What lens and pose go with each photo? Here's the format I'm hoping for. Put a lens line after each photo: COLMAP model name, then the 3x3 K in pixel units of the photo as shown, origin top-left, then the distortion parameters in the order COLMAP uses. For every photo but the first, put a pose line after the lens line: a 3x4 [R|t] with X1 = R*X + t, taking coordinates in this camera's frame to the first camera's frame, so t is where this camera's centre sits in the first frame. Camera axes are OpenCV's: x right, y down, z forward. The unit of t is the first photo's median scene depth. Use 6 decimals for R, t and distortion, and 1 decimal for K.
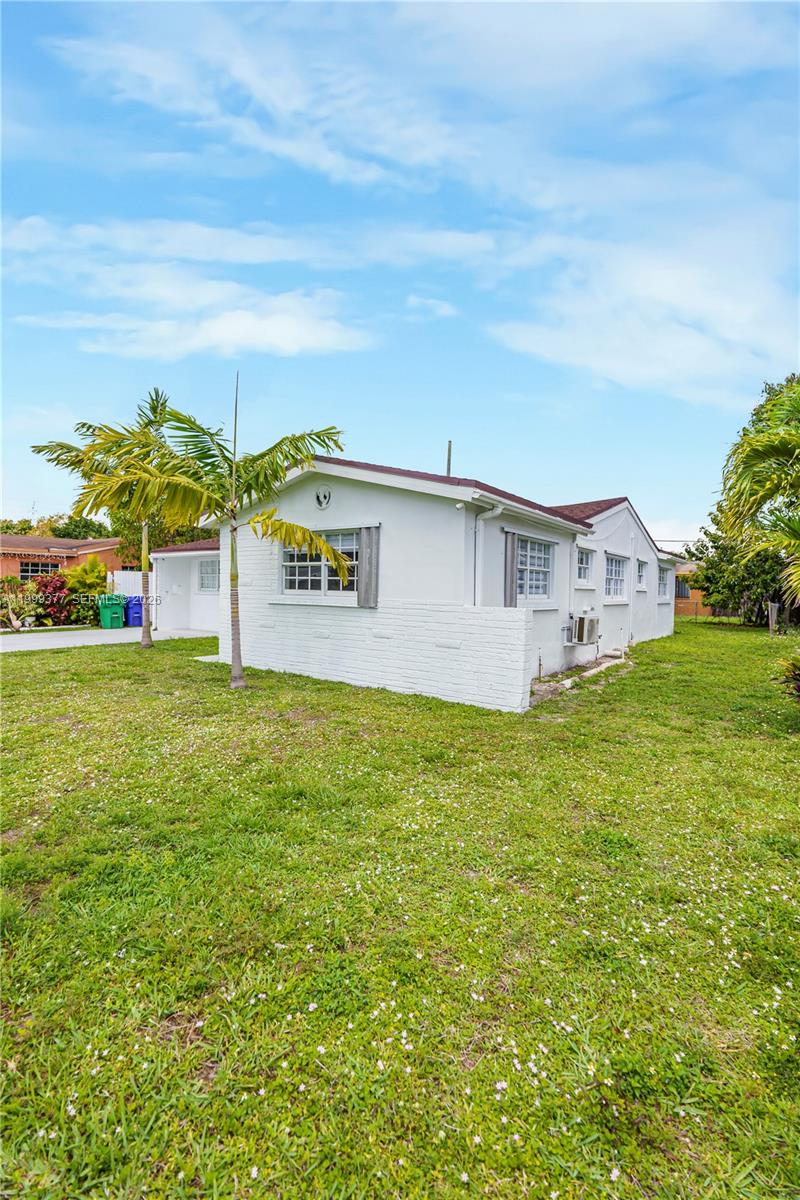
lens RADIAL K [[571.9, 0, 389.7], [0, 571.9, 605.5], [0, 0, 1]] dist [-0.001566, -0.000618]
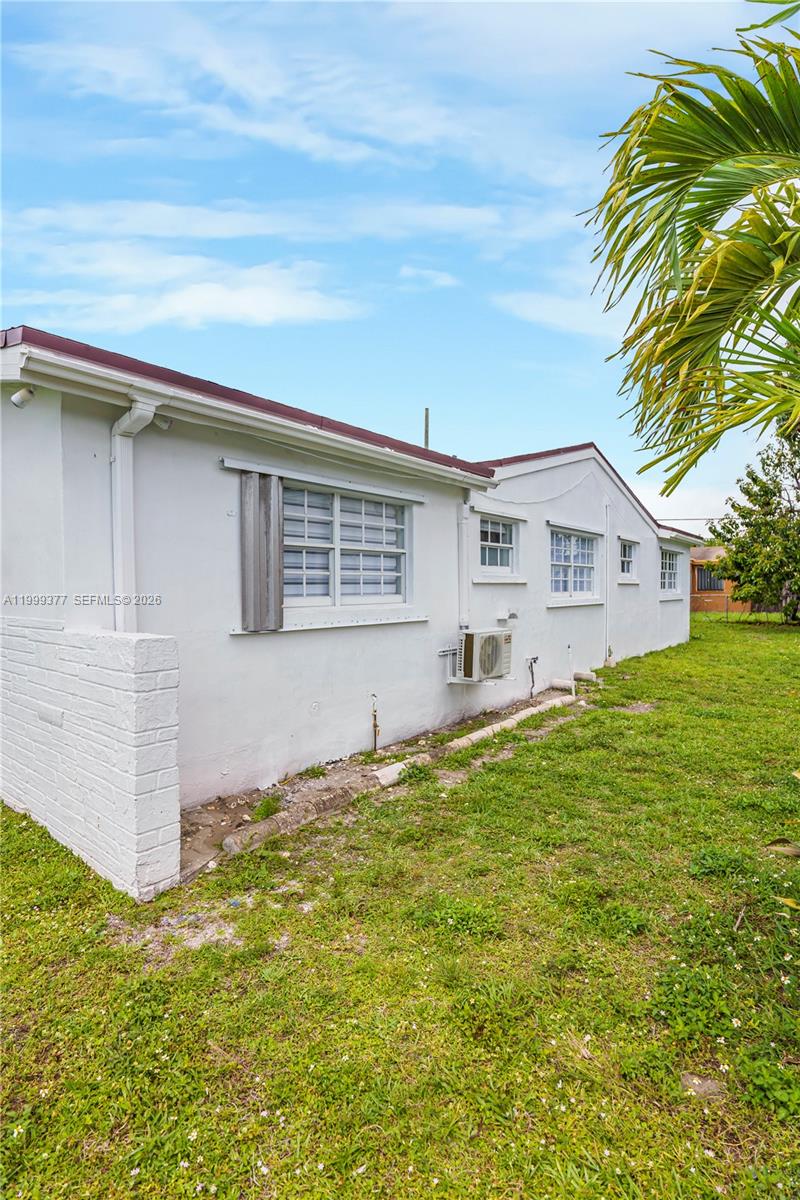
lens RADIAL K [[610.4, 0, 313.5], [0, 610.4, 565.4], [0, 0, 1]] dist [-0.080126, 0.000619]
pose [[0.990557, -0.004806, -0.137014, 0.129281], [-0.001988, 0.998777, -0.049405, -0.008392], [0.137084, 0.049211, 0.989336, 0.189018]]
